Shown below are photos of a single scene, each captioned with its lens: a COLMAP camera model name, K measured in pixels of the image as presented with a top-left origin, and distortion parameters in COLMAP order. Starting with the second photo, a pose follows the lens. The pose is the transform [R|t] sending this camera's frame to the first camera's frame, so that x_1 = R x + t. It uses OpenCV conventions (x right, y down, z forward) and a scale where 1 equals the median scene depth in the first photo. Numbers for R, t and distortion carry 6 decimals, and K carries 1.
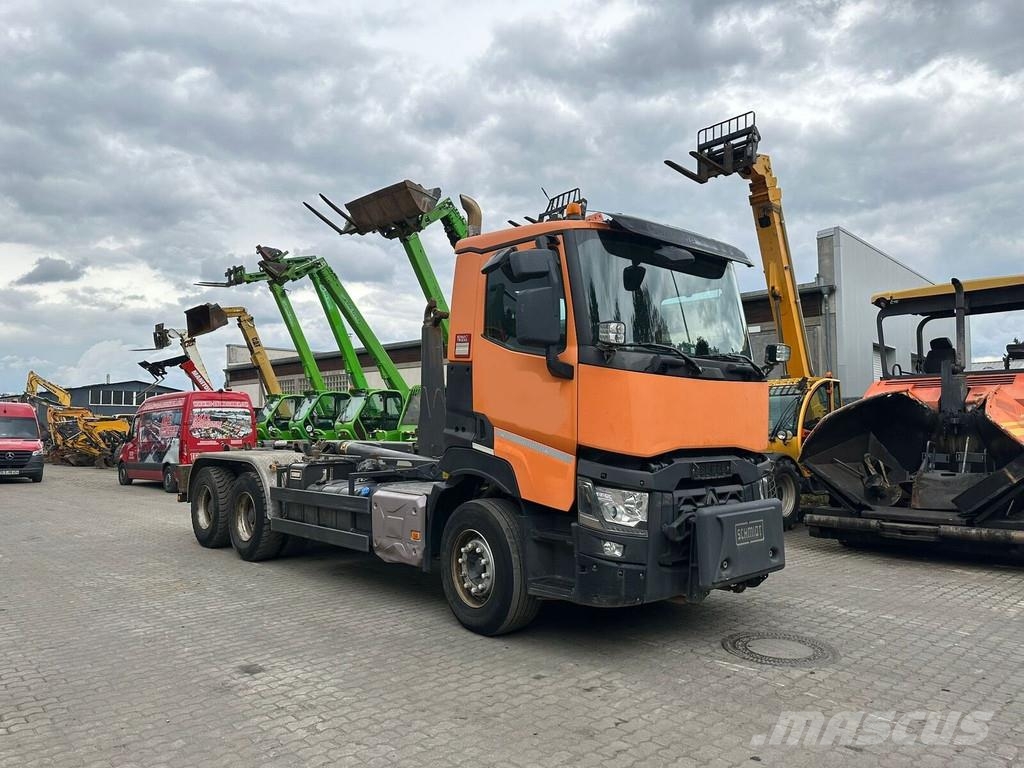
lens RADIAL K [[722.7, 0, 505.1], [0, 722.7, 372.7], [0, 0, 1]] dist [0.058007, -0.093923]
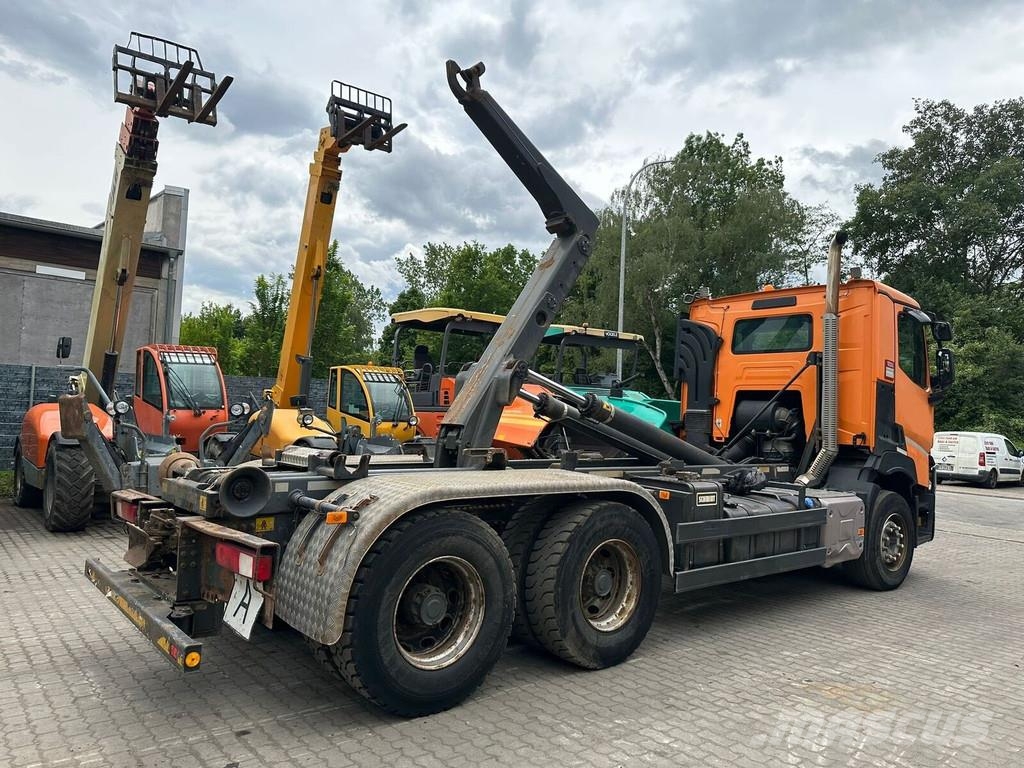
lens RADIAL K [[727.6, 0, 510.2], [0, 727.6, 373.1], [0, 0, 1]] dist [0.019961, -0.024307]
pose [[0.044977, 0.063690, 0.996956, -0.620811], [-0.117446, 0.991382, -0.058035, 0.054547], [-0.992060, -0.114479, 0.052069, 0.724224]]
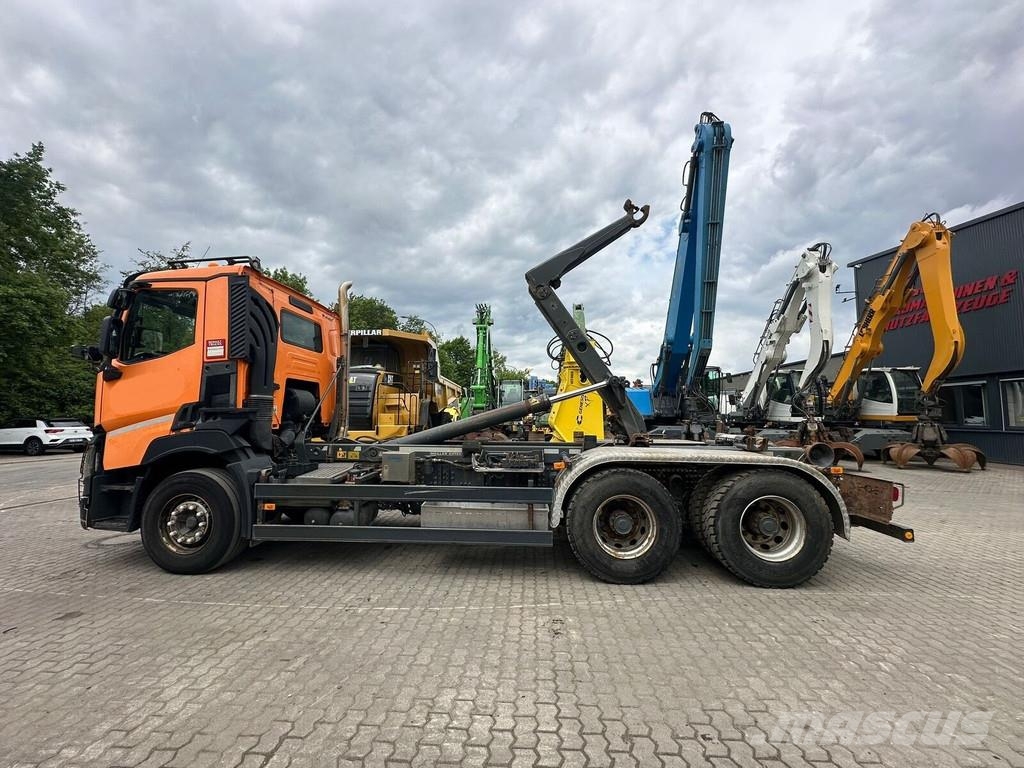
lens RADIAL K [[407.6, 0, 509.5], [0, 407.6, 385.6], [0, 0, 1]] dist [-0.002044, 0.000219]
pose [[-0.712623, -0.049383, -0.699807, 0.169635], [0.054429, 0.990621, -0.125331, 0.074738], [0.699432, -0.127404, -0.703252, 0.969357]]
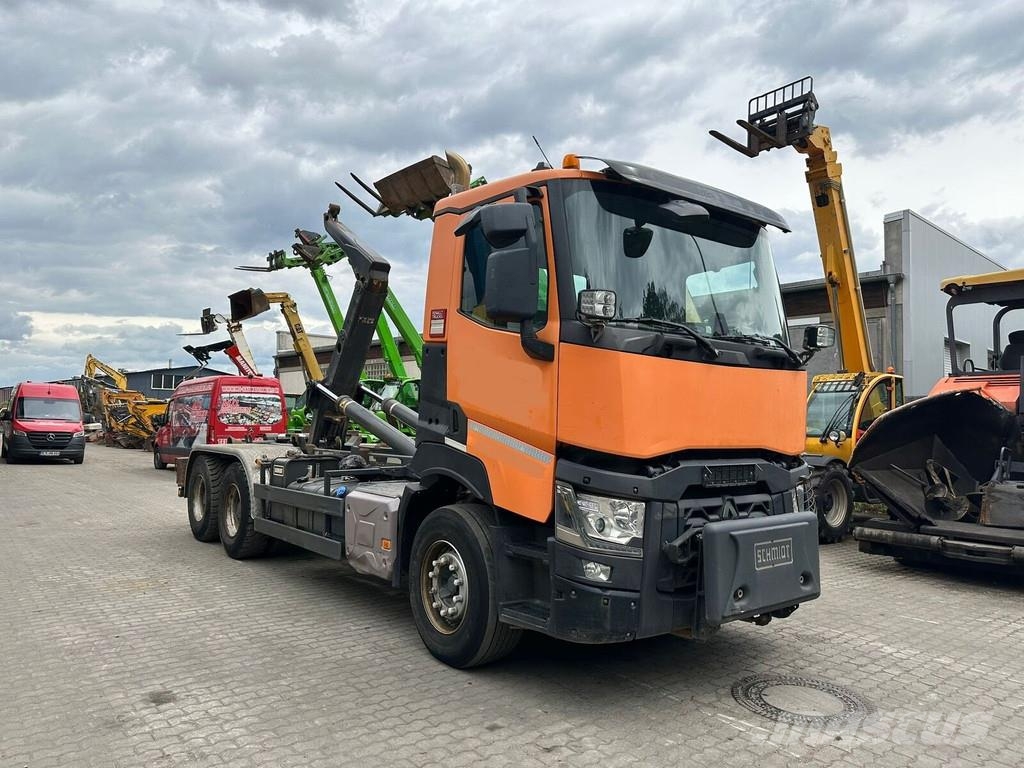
lens RADIAL K [[723.6, 0, 514.2], [0, 723.6, 372.9], [0, 0, 1]] dist [0.047119, -0.062050]
pose [[0.997485, 0.018778, -0.068349, 0.042516], [-0.018025, 0.999770, 0.011617, 0.004147], [0.068551, -0.010355, 0.997594, 0.069047]]
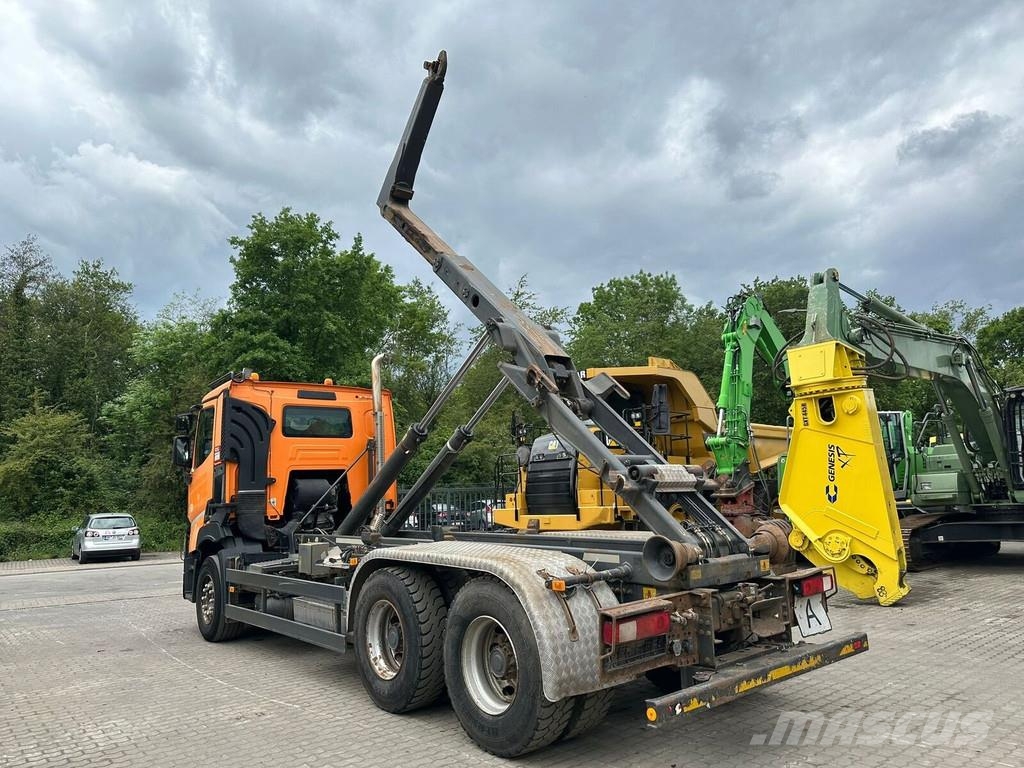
lens RADIAL K [[722.3, 0, 505.4], [0, 722.3, 366.0], [0, 0, 1]] dist [0.049768, -0.071079]
pose [[-0.998105, 0.040150, 0.046622, -0.202965], [0.027822, 0.970370, -0.240017, 0.086810], [-0.054877, -0.238266, -0.969648, 1.269436]]
